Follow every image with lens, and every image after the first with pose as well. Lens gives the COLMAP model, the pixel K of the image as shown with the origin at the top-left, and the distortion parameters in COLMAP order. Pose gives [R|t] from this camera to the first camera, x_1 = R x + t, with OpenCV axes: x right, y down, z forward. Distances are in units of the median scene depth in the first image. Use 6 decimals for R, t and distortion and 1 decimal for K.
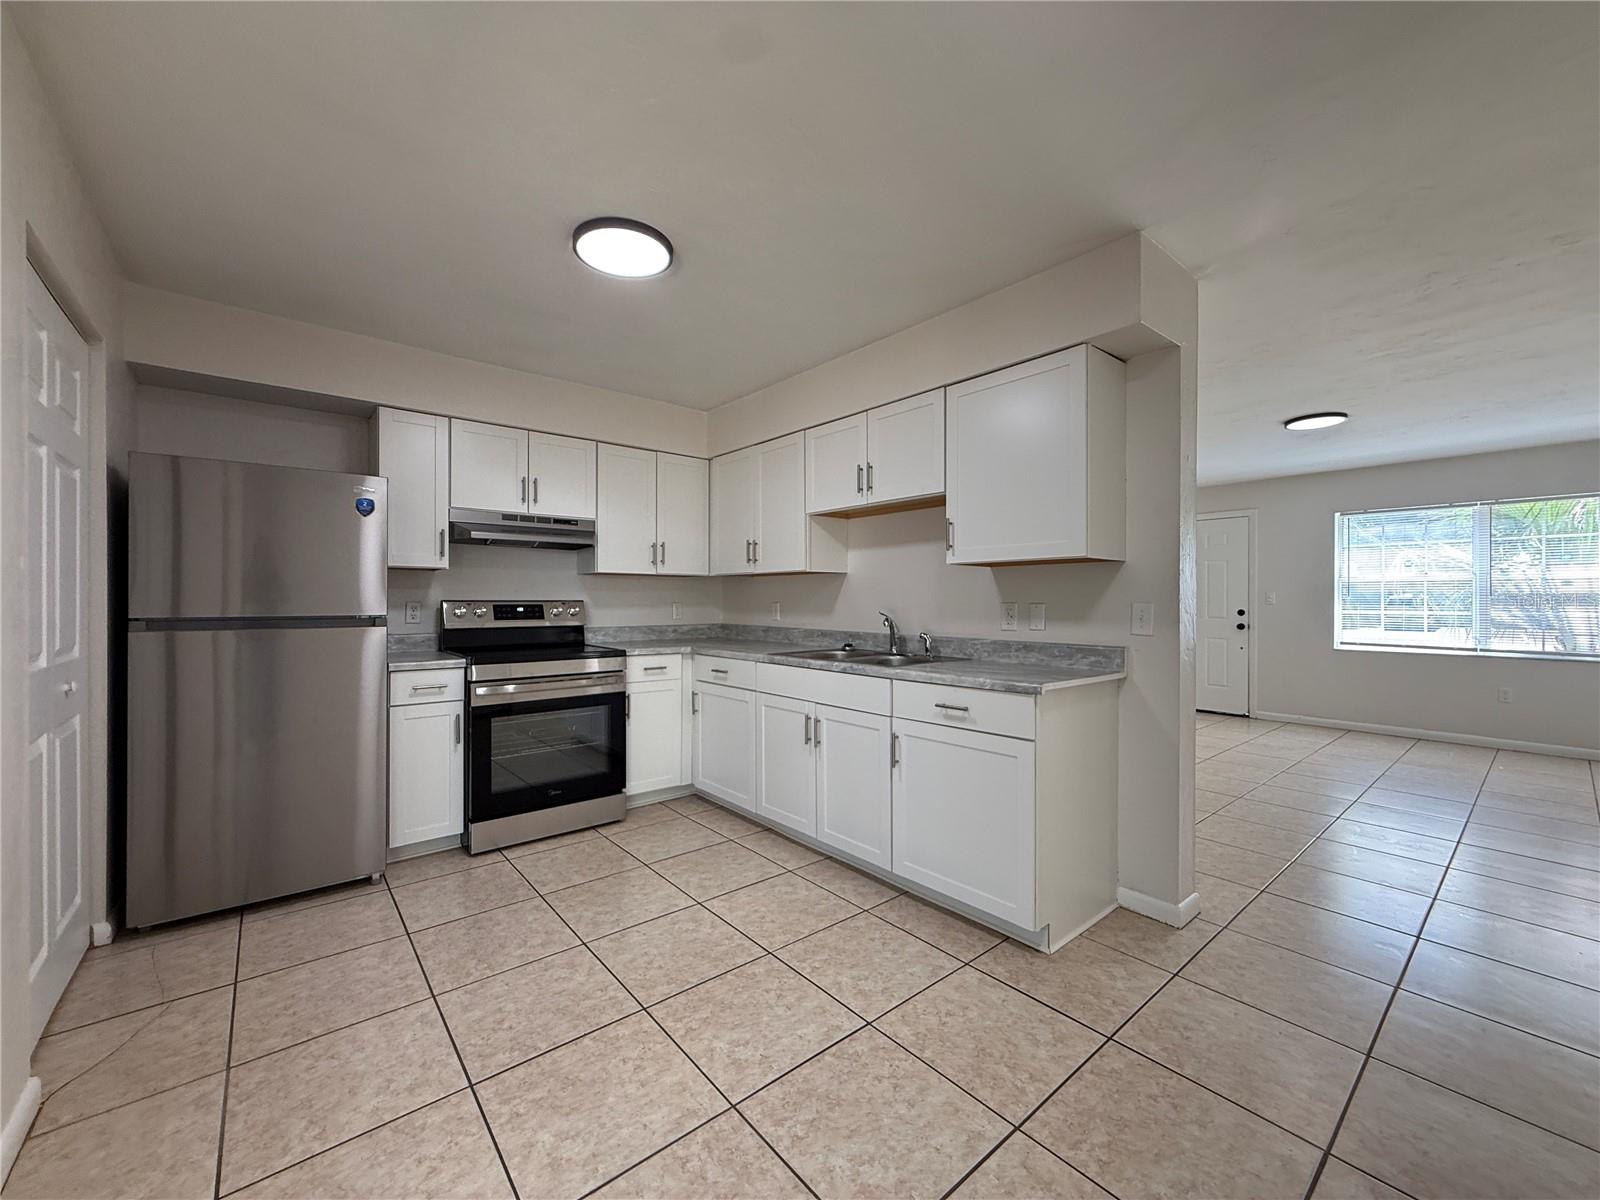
lens RADIAL K [[637.0, 0, 799.2], [0, 637.0, 600.5], [0, 0, 1]] dist [0.002121, 0.001456]
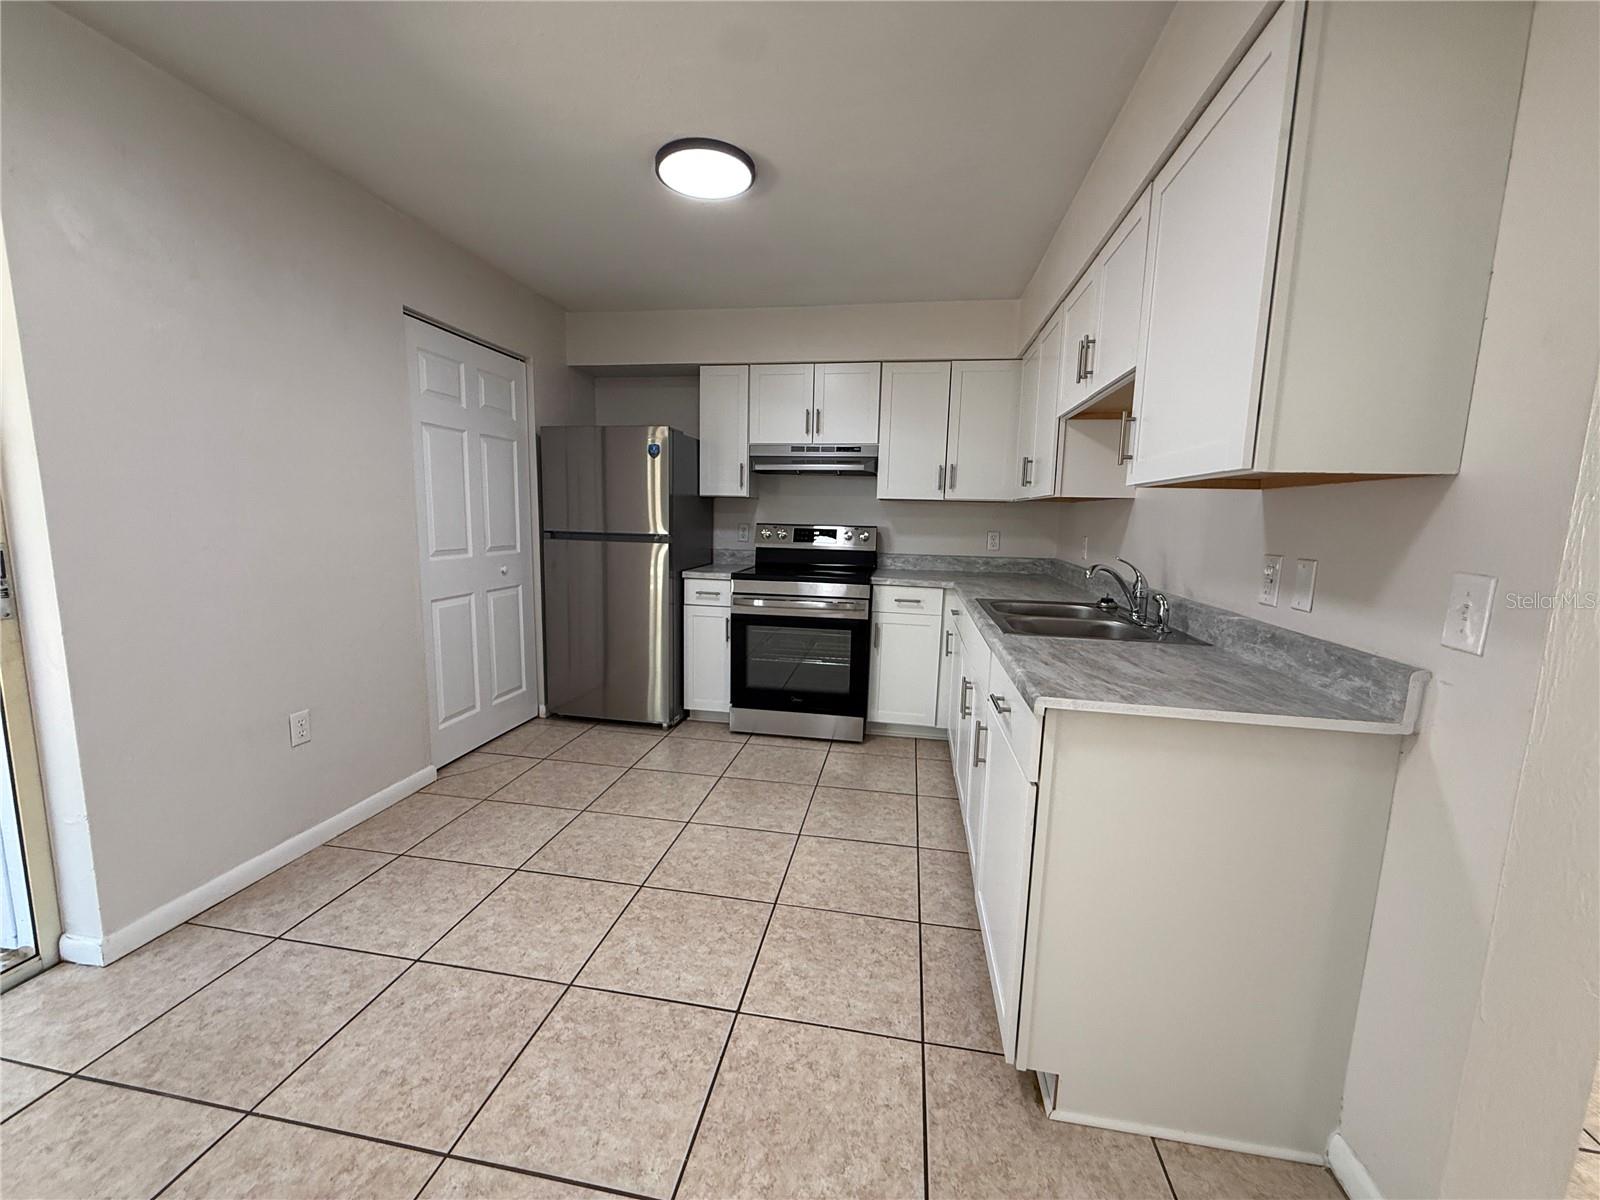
lens RADIAL K [[637.0, 0, 795.0], [0, 637.0, 600.7], [0, 0, 1]] dist [0.002121, 0.001456]
pose [[0.643189, 0.117361, -0.756660, 0.507527], [-0.022900, 0.990690, 0.134194, -0.022931], [0.765365, -0.068984, 0.639889, 0.344720]]
